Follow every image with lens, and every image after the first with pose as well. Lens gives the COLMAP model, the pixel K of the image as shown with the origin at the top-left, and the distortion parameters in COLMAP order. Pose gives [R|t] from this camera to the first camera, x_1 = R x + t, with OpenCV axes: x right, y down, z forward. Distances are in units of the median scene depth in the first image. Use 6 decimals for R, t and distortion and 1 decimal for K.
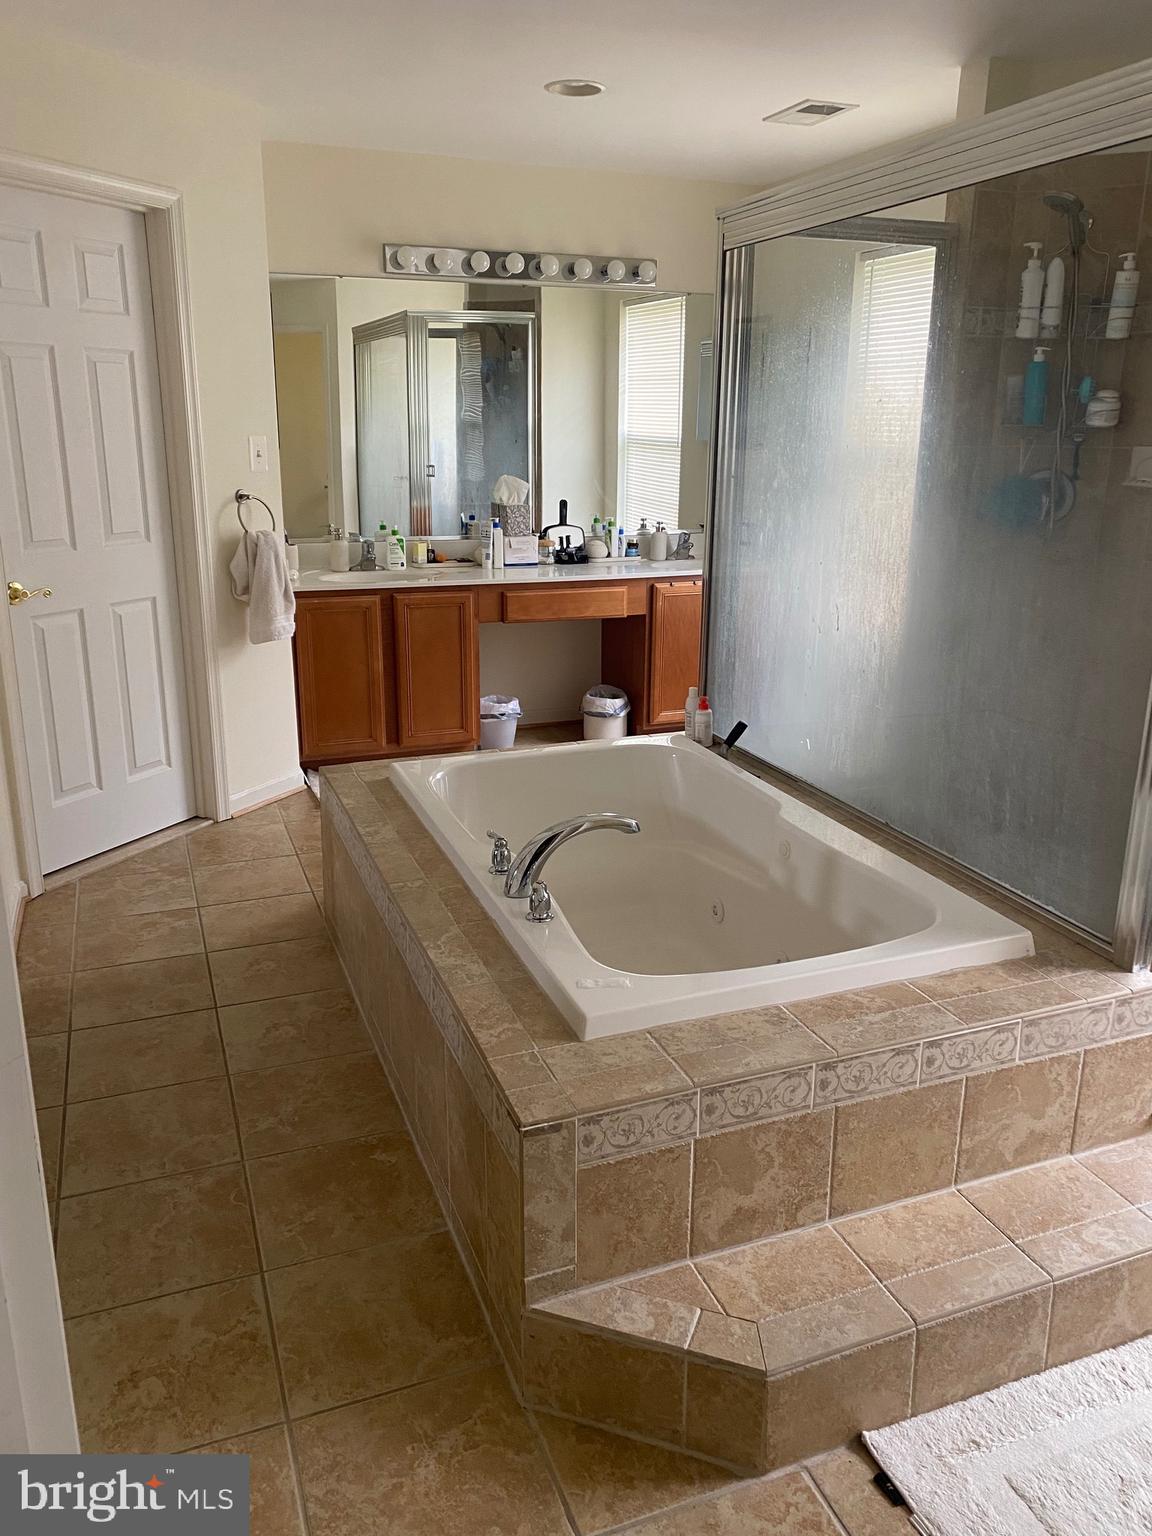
lens RADIAL K [[1172.3, 0, 585.3], [0, 1172.3, 760.7], [0, 0, 1]] dist [0.020922, -0.027724]
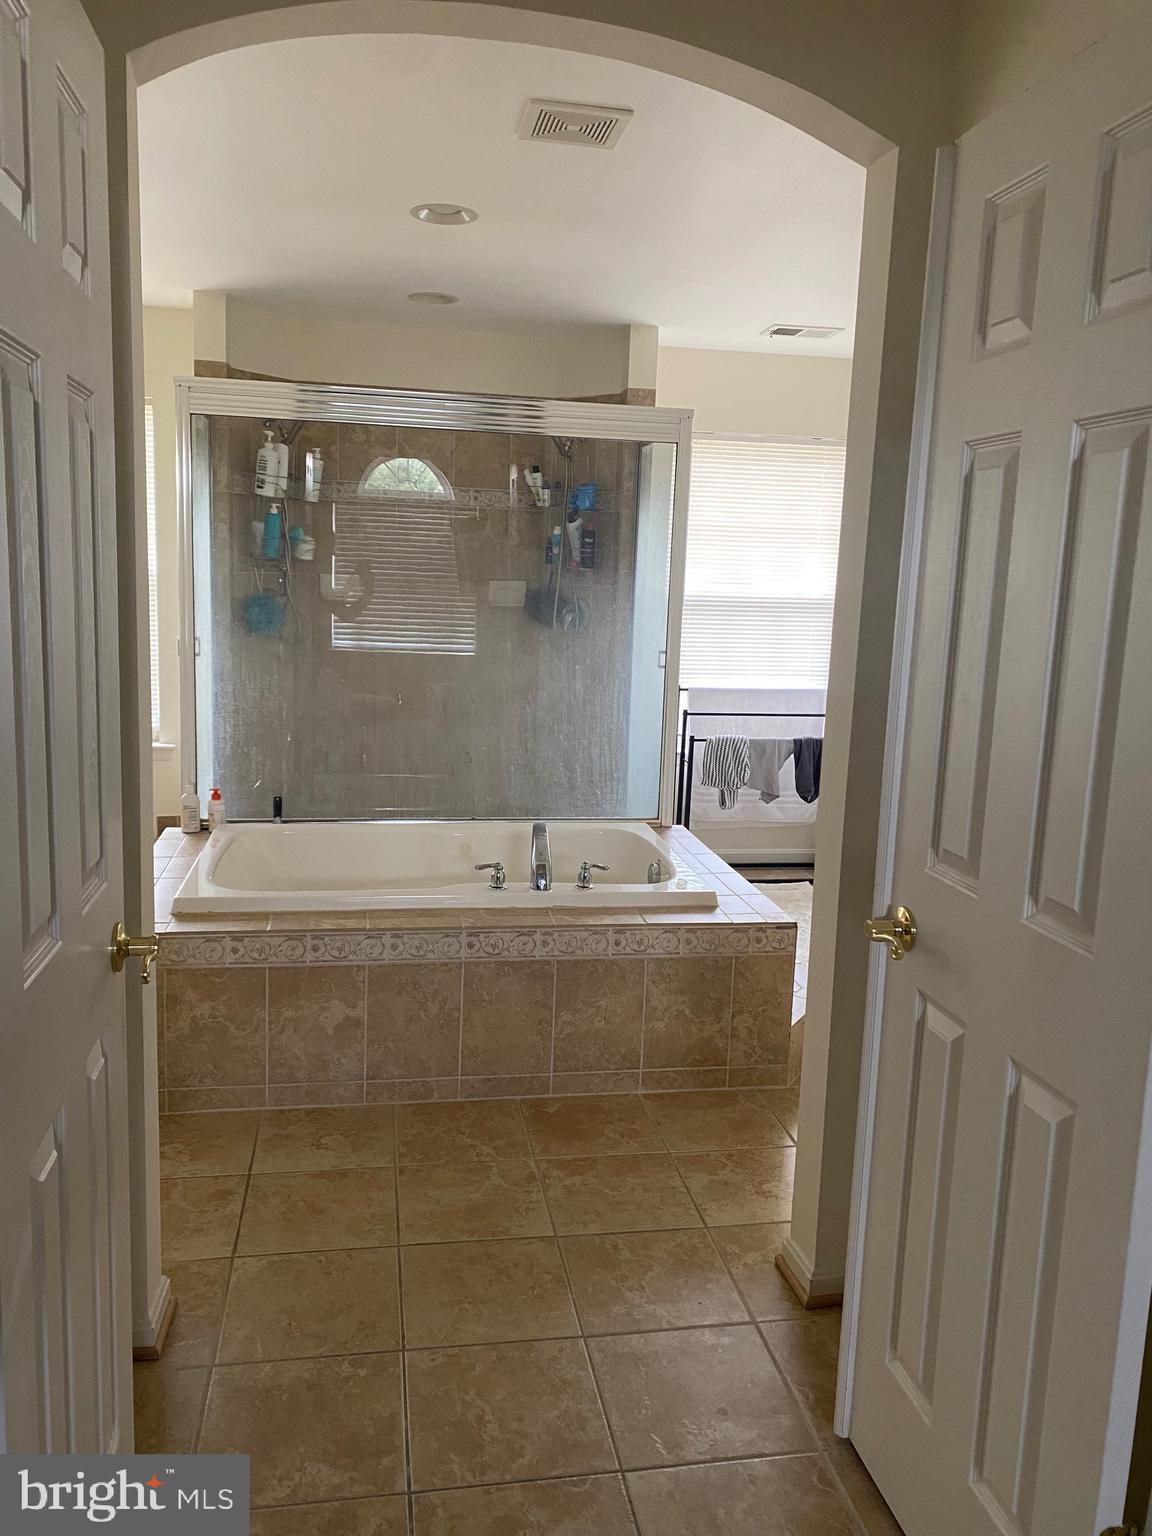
lens RADIAL K [[1172.3, 0, 582.8], [0, 1172.3, 767.0], [0, 0, 1]] dist [0.020922, -0.027724]
pose [[0.200504, -0.167149, 0.965329, -1.021960], [0.243372, 0.962949, 0.116187, -0.133865], [-0.948983, 0.211637, 0.233755, 0.426803]]
